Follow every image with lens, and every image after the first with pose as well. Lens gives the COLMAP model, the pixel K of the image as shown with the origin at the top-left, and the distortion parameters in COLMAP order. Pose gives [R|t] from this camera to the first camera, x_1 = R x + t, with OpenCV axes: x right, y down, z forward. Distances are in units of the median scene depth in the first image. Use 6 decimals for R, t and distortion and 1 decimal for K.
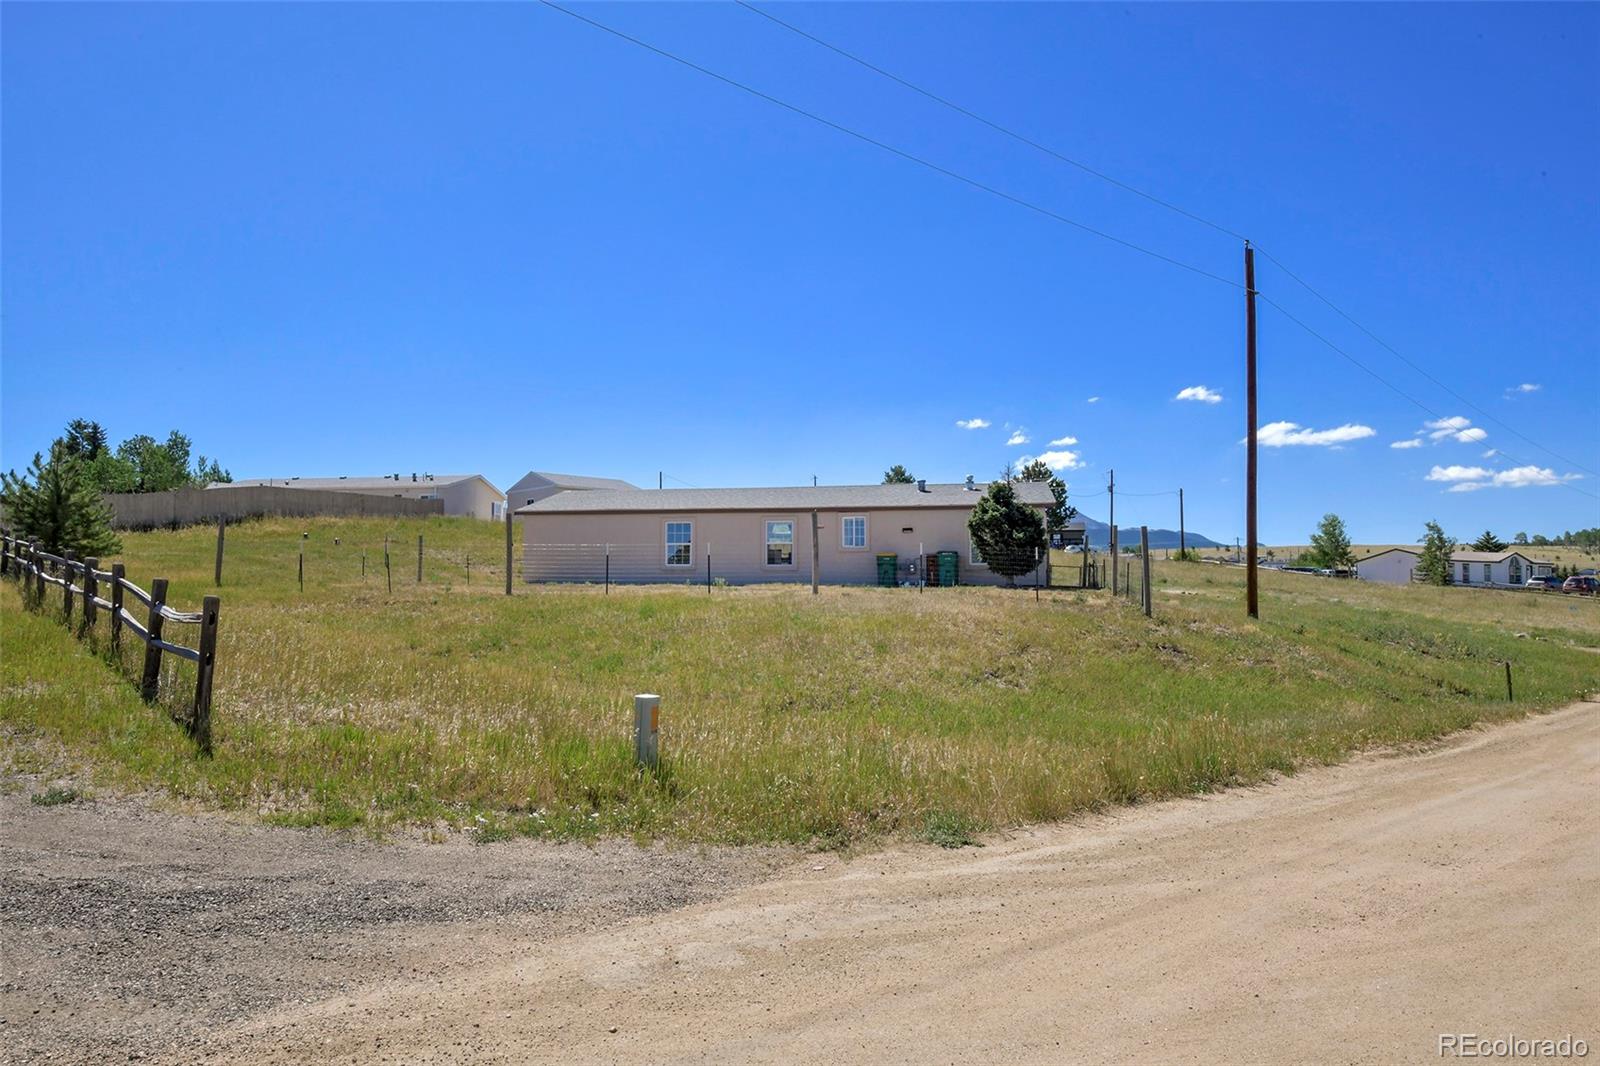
lens RADIAL K [[1063.8, 0, 801.0], [0, 1063.8, 536.1], [0, 0, 1]] dist [0.001513, 0.000094]
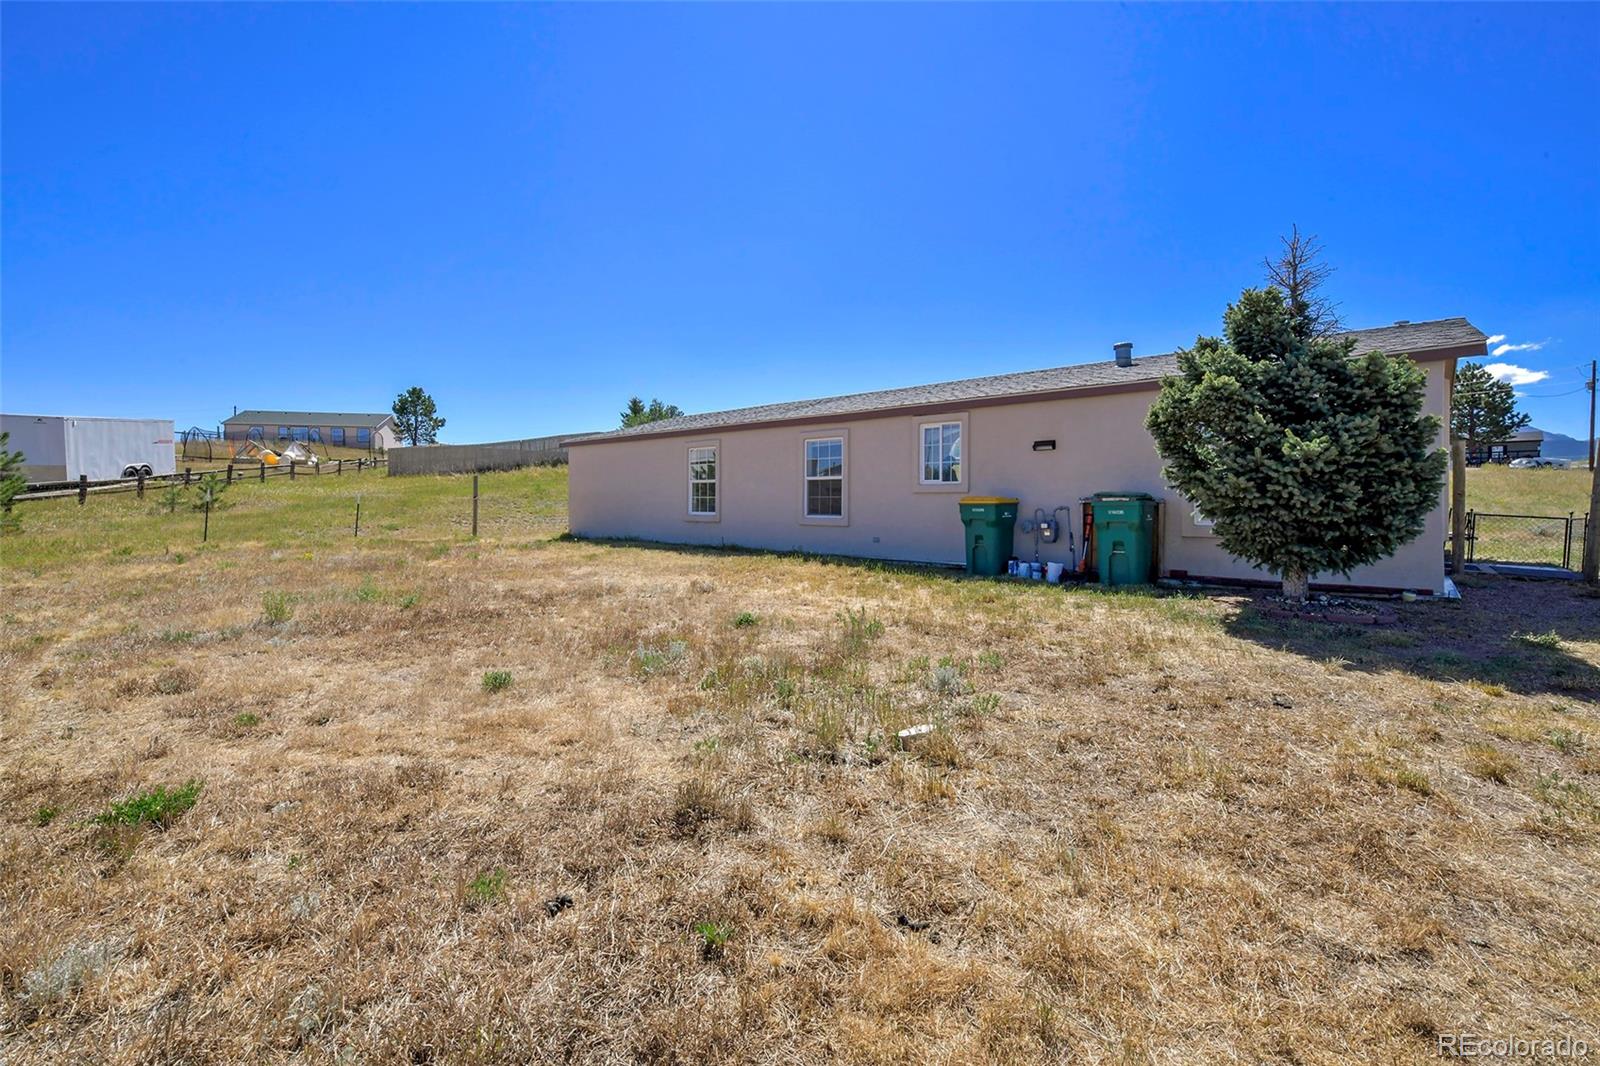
lens RADIAL K [[703.5, 0, 793.9], [0, 703.5, 518.5], [0, 0, 1]] dist [-0.002405, -0.000022]
pose [[0.852517, 0.009498, -0.522614, 0.173775], [0.030832, 0.997180, 0.068418, 0.001462], [0.521790, -0.074441, 0.849820, 0.713847]]
